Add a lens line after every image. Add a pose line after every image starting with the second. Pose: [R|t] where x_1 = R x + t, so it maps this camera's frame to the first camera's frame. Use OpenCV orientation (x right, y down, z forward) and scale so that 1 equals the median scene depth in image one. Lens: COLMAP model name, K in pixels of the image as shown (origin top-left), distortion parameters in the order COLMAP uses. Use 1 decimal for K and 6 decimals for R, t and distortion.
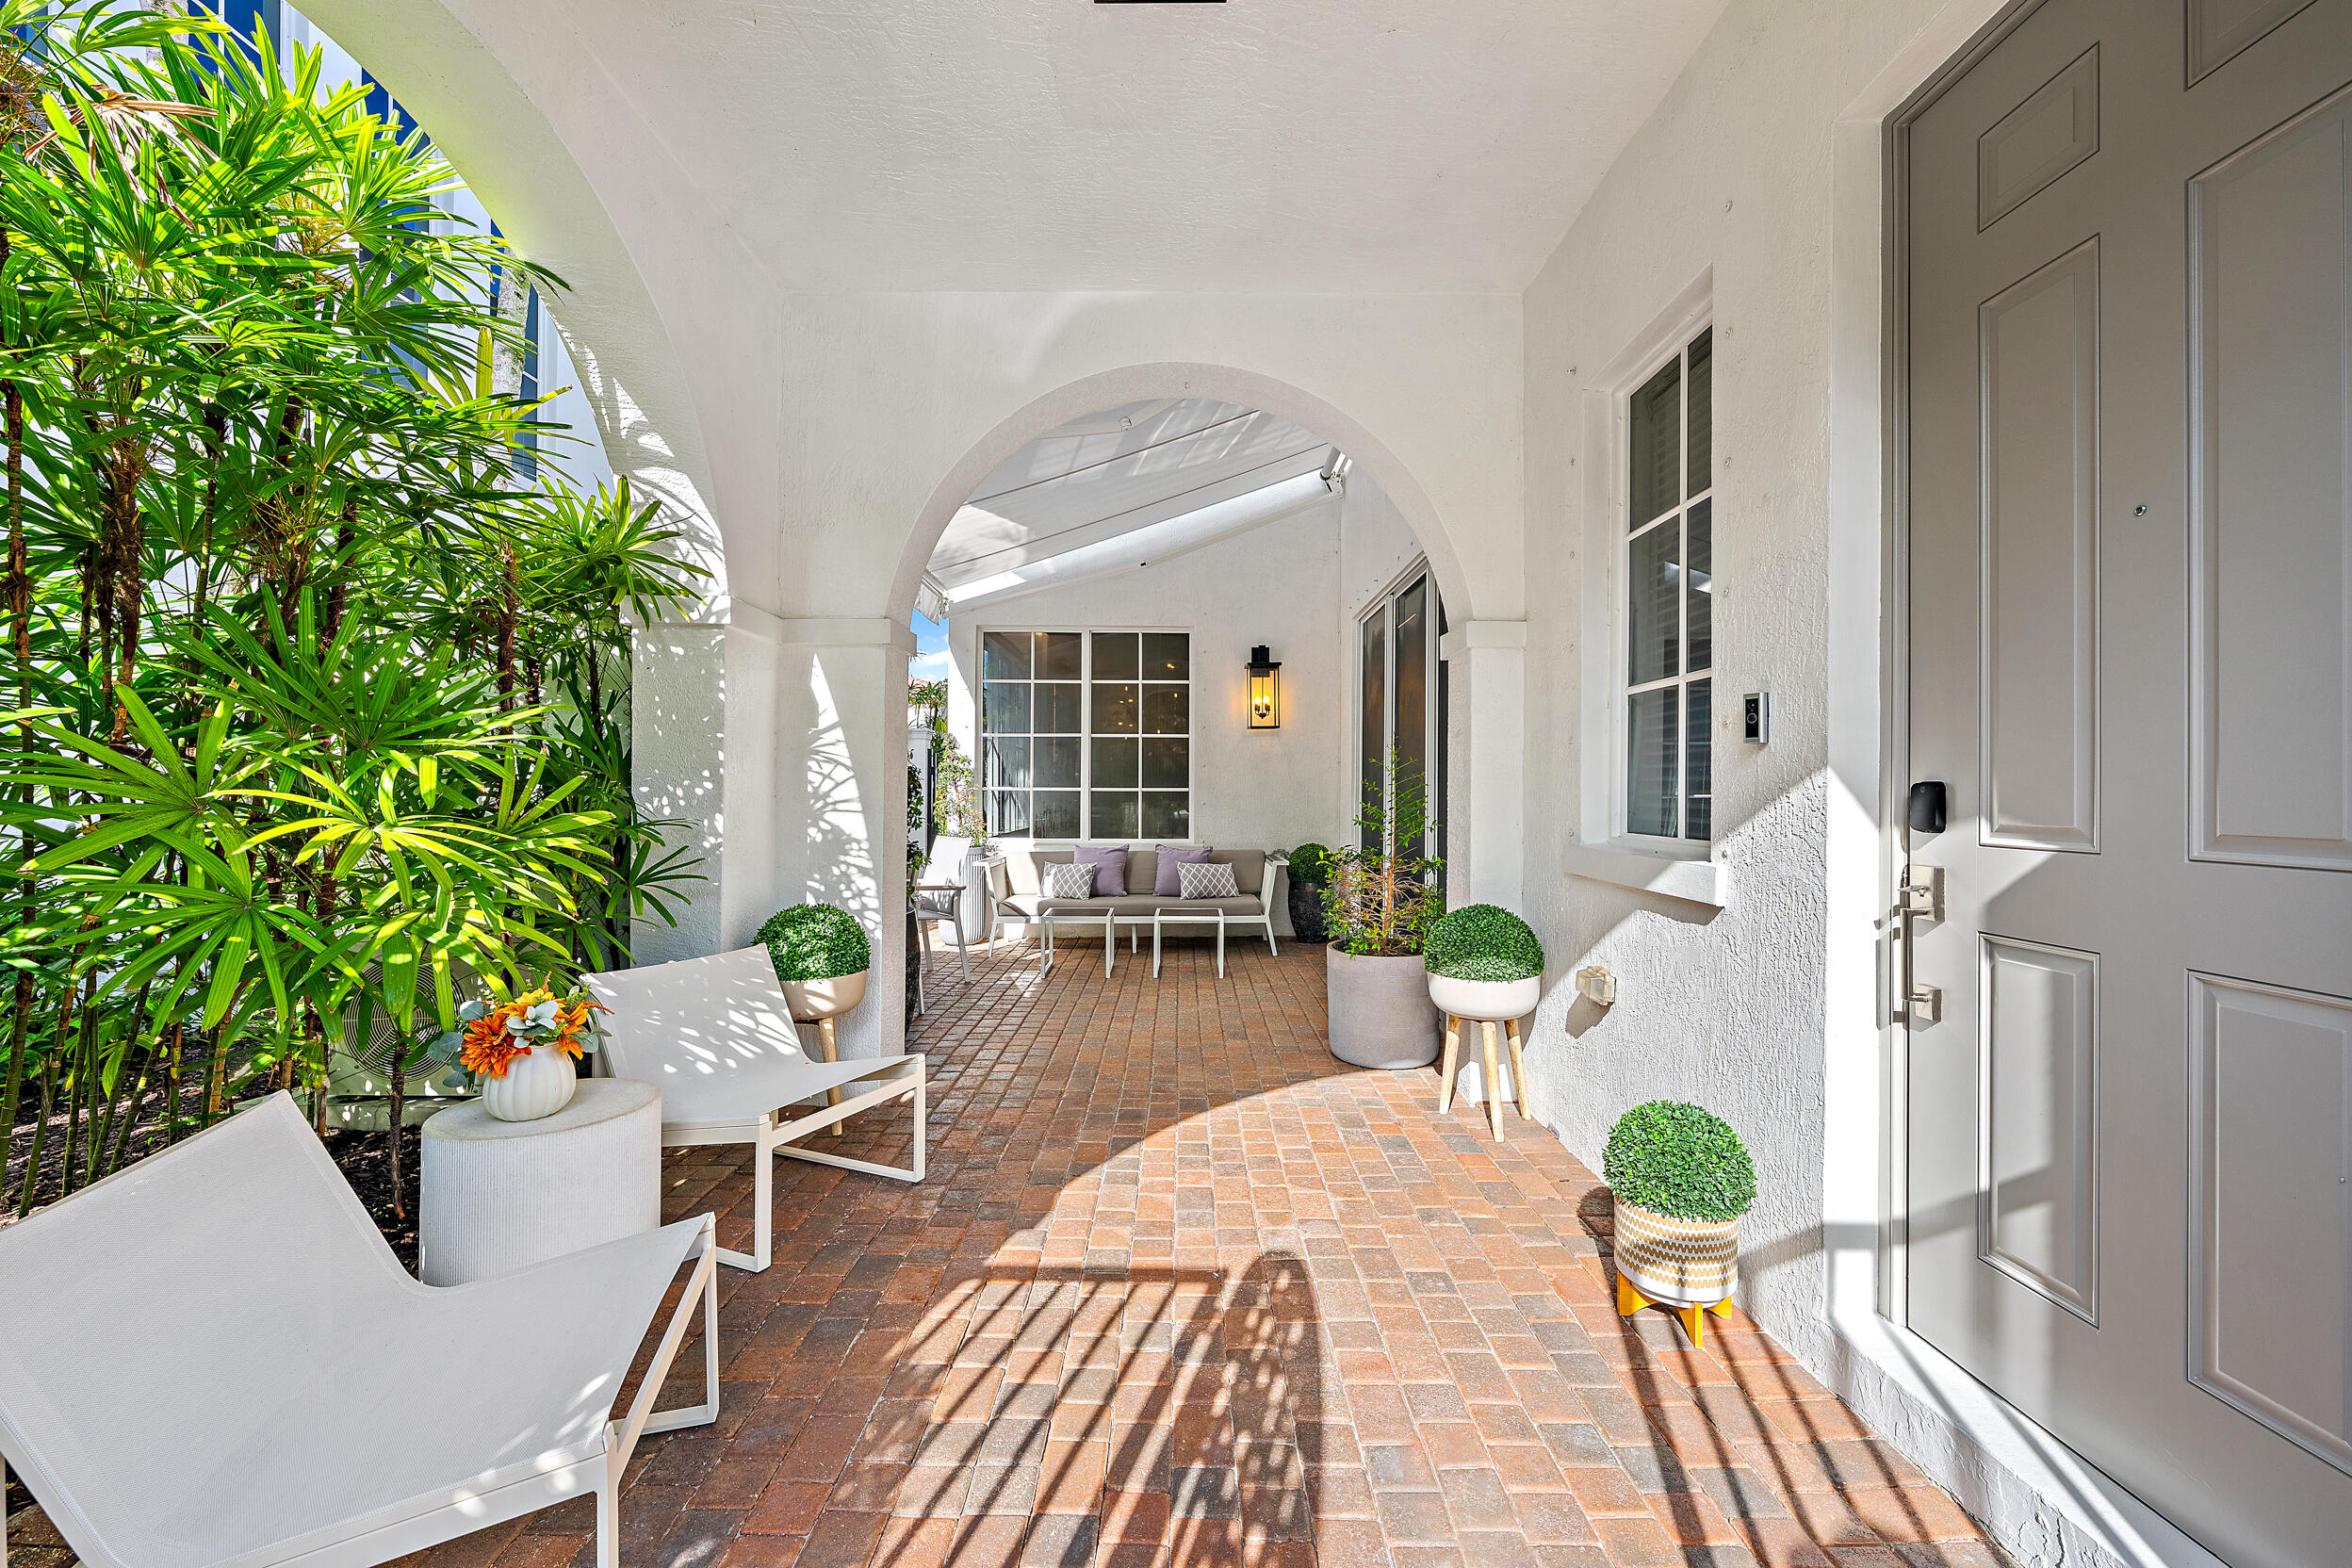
lens RADIAL K [[945.2, 0, 1176.4], [0, 945.2, 784.6], [0, 0, 1]] dist [-0.000551, -0.000040]
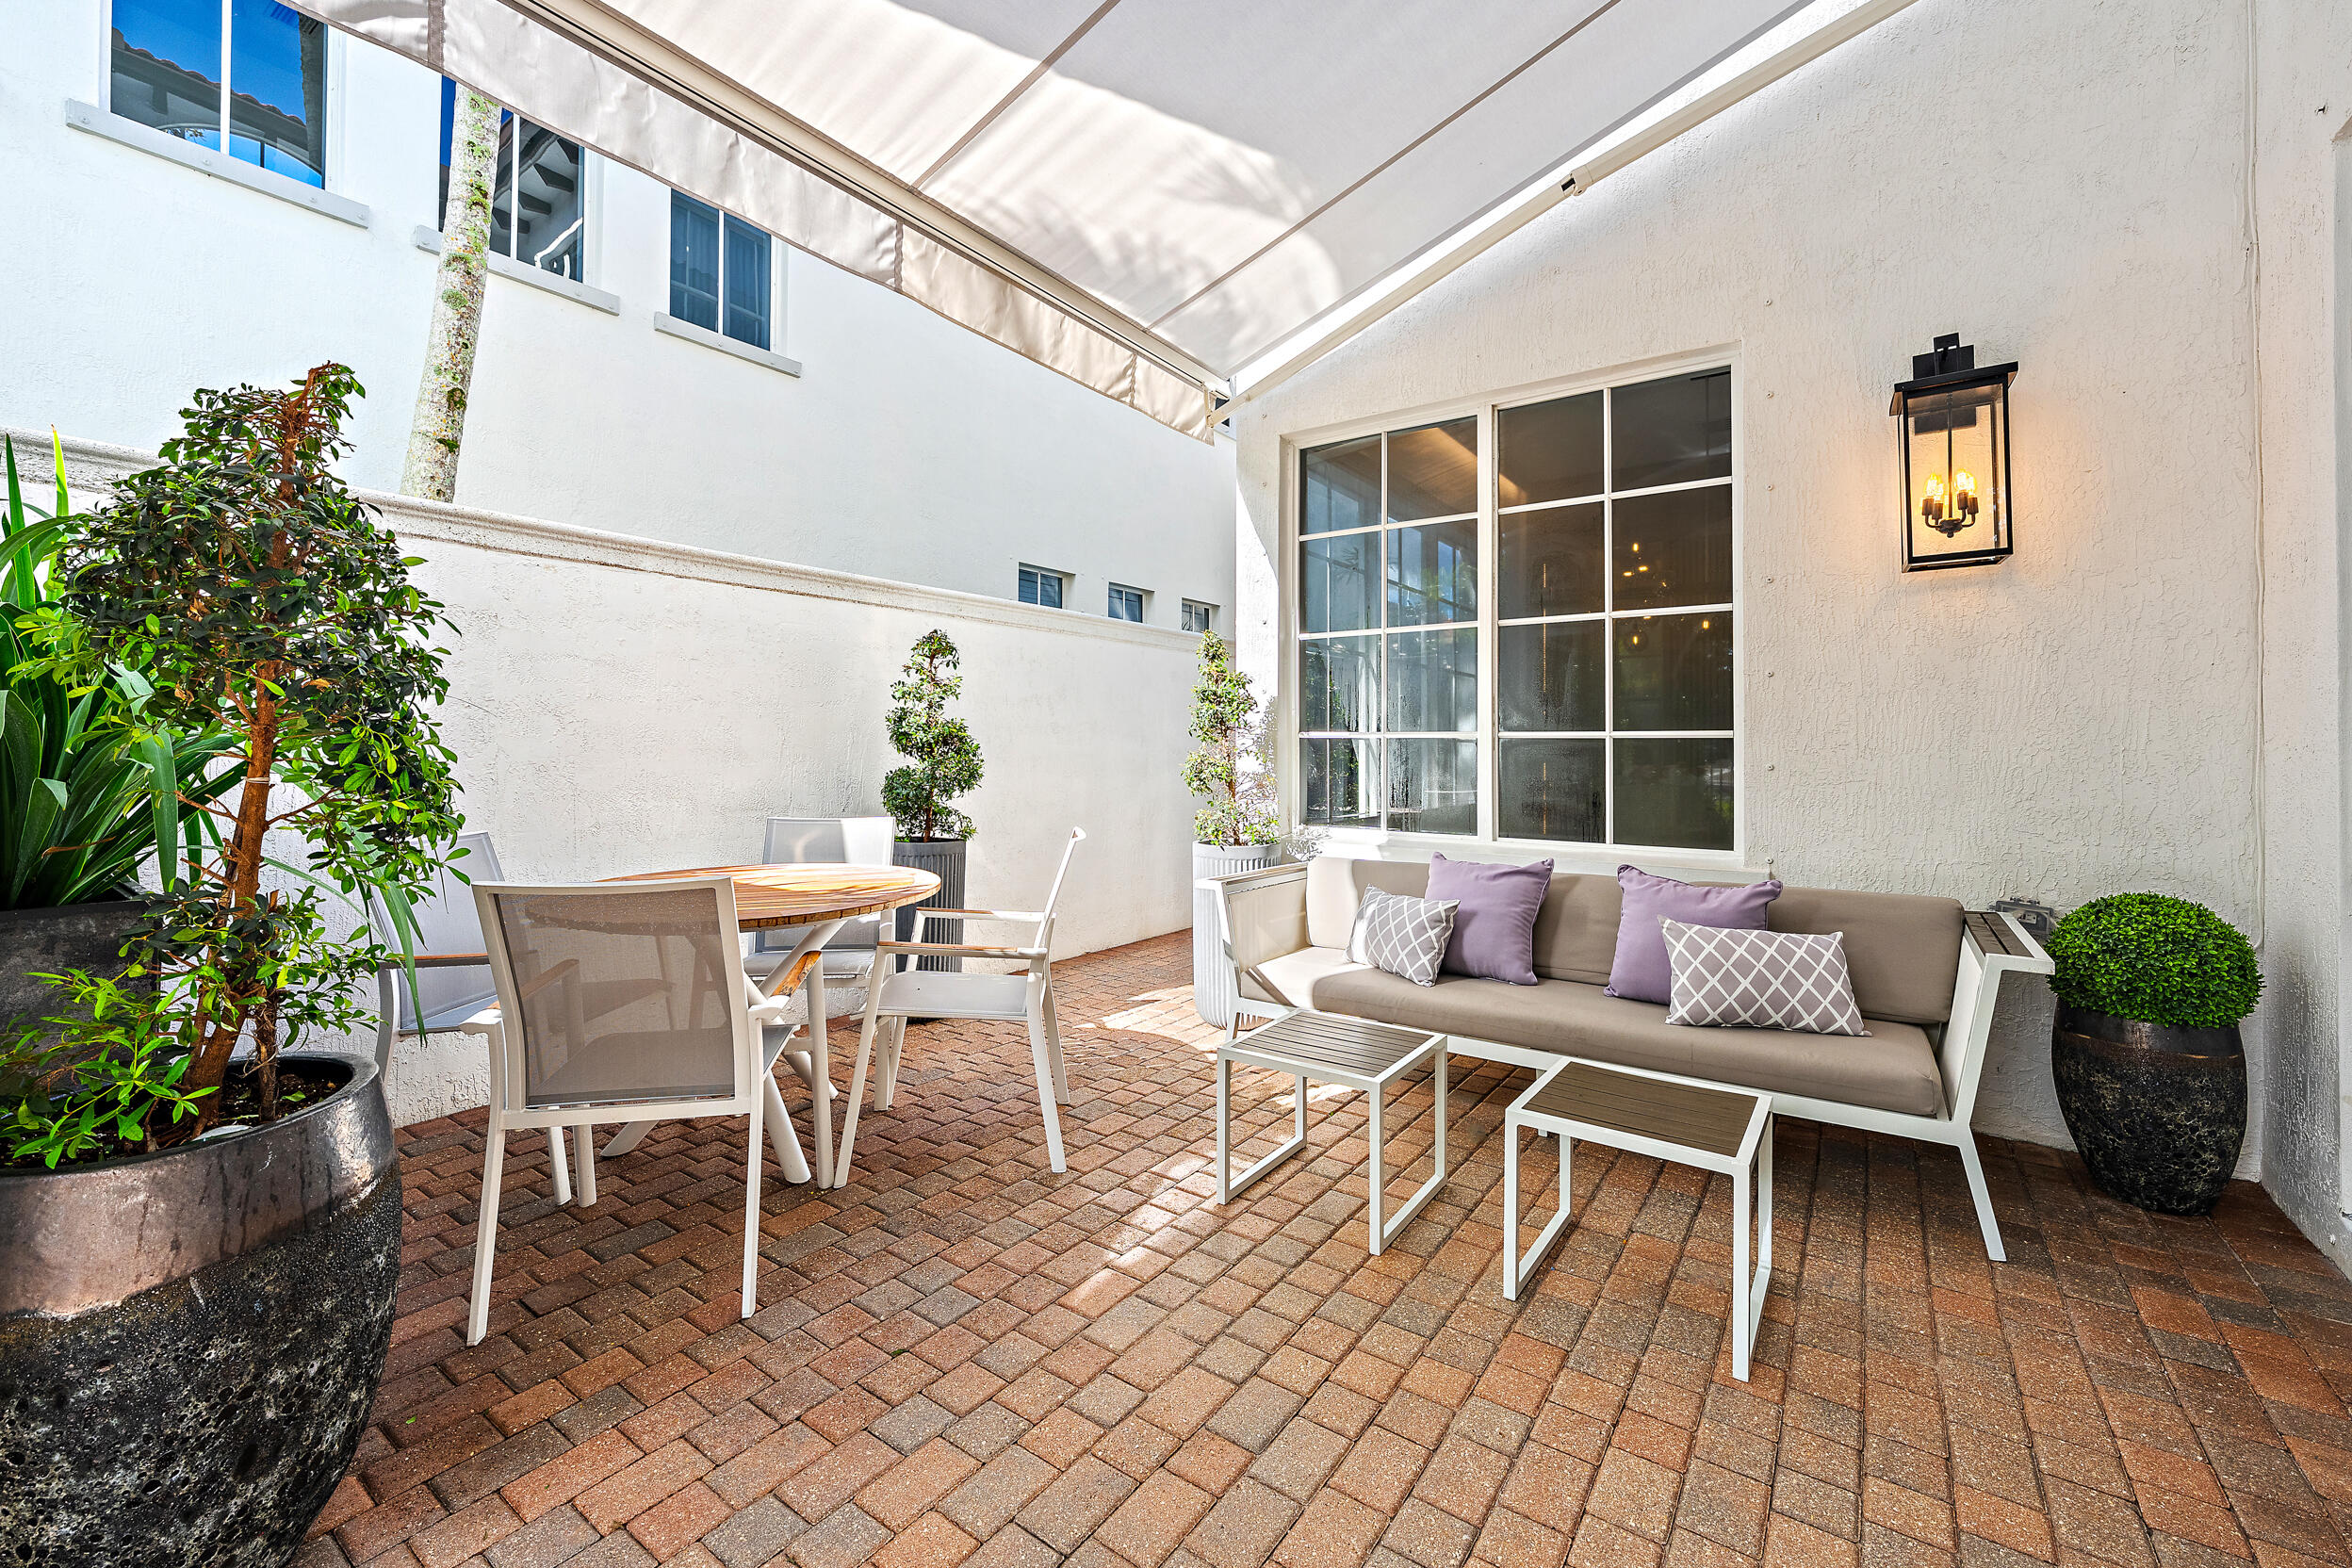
lens RADIAL K [[945.2, 0, 1186.2], [0, 945.2, 724.7], [0, 0, 1]] dist [-0.000551, -0.000040]
pose [[0.808417, -0.008228, -0.588552, 0.066754], [-0.004052, 0.999801, -0.019544, 0.010571], [0.588596, 0.018184, 0.808223, 0.538810]]
